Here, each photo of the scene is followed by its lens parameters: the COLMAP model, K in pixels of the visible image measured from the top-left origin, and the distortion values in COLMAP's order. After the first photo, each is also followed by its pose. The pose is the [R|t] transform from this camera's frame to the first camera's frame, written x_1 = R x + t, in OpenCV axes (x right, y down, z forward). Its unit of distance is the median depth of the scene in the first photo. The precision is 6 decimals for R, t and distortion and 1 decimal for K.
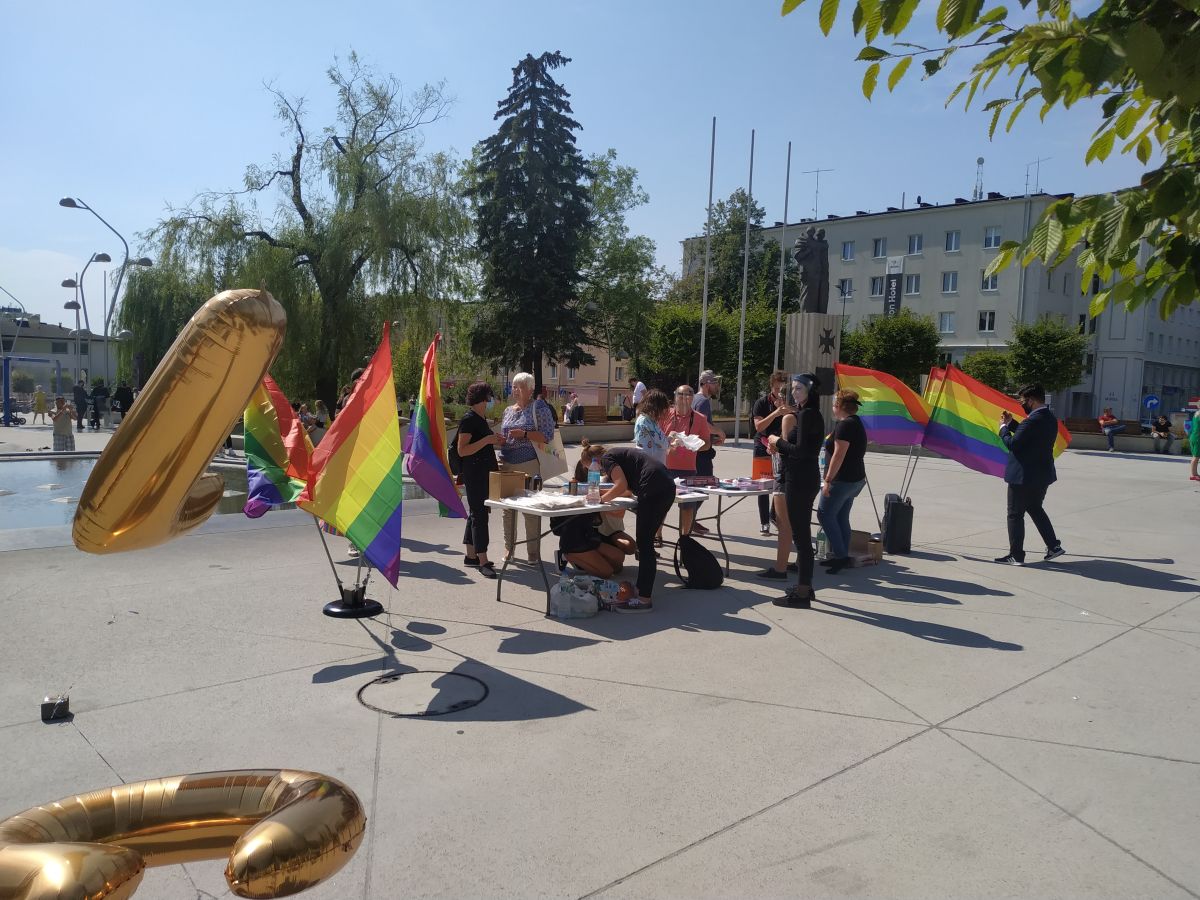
lens RADIAL K [[844.4, 0, 596.0], [0, 844.4, 449.6], [0, 0, 1]] dist [-0.002572, -0.021638]
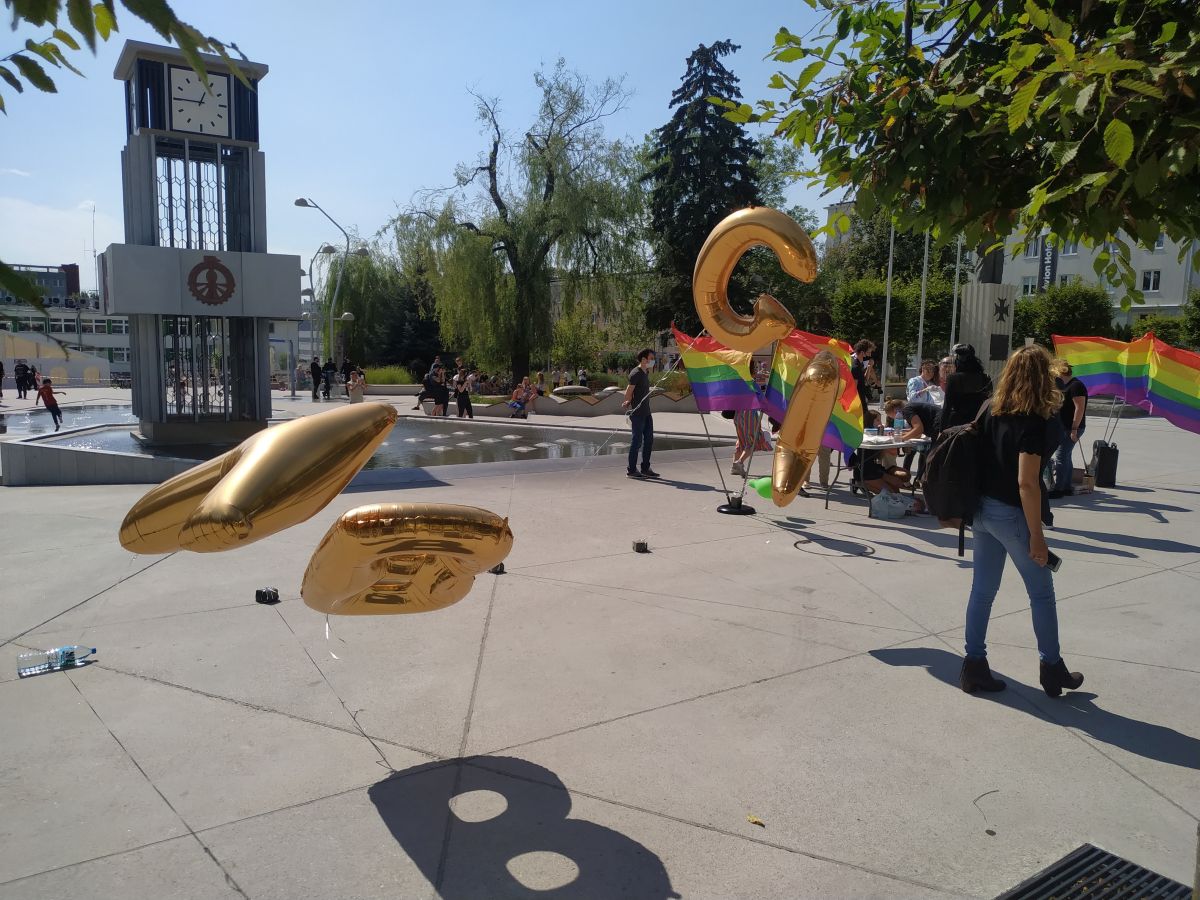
lens RADIAL K [[844.4, 0, 603.1], [0, 844.4, 452.7], [0, 0, 1]] dist [-0.002572, -0.021638]
pose [[0.990827, -0.001763, -0.135123, -0.059775], [0.007269, 0.999163, 0.040267, 0.004204], [0.134939, -0.040880, 0.990010, -0.095931]]
